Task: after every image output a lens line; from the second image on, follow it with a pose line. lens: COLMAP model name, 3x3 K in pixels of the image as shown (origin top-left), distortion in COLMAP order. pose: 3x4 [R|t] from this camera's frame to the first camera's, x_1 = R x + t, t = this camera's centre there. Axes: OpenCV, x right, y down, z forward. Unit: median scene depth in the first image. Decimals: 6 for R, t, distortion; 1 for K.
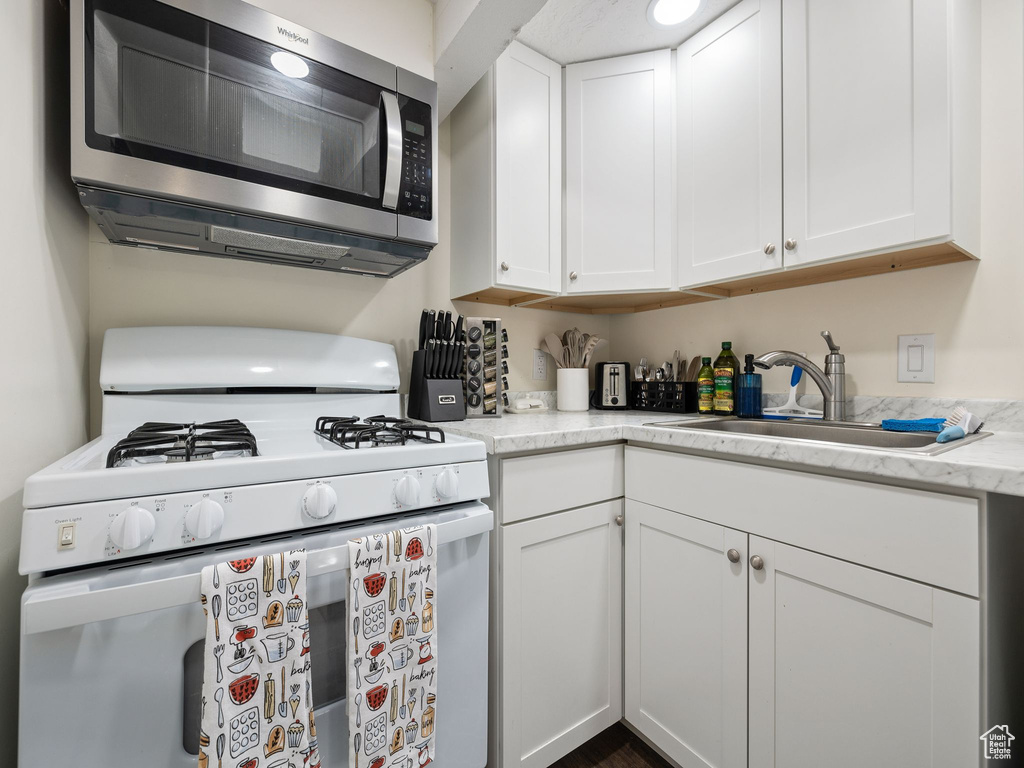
lens RADIAL K [[434.5, 0, 512.7], [0, 434.5, 379.0], [0, 0, 1]] dist [0.000810, 0.000358]
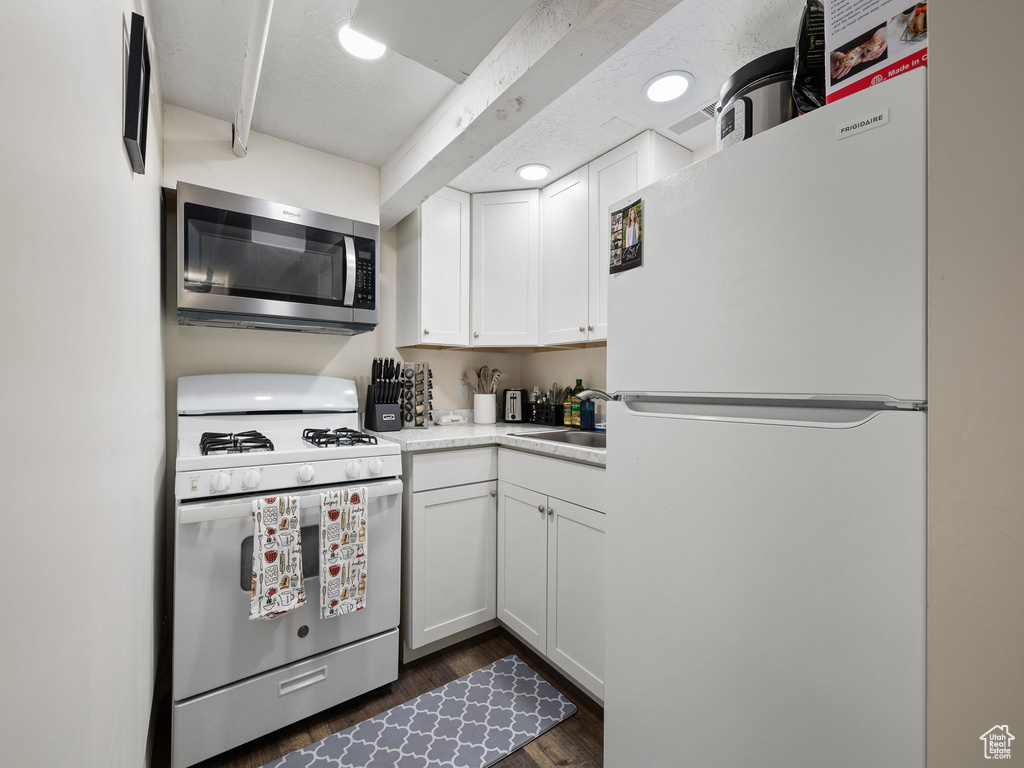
lens RADIAL K [[434.5, 0, 512.4], [0, 434.5, 387.0], [0, 0, 1]] dist [0.000810, 0.000358]
pose [[0.999411, 0.008008, 0.033382, 0.301311], [-0.008250, 0.999941, 0.007117, -0.095854], [-0.033323, -0.007388, 0.999417, -0.712124]]
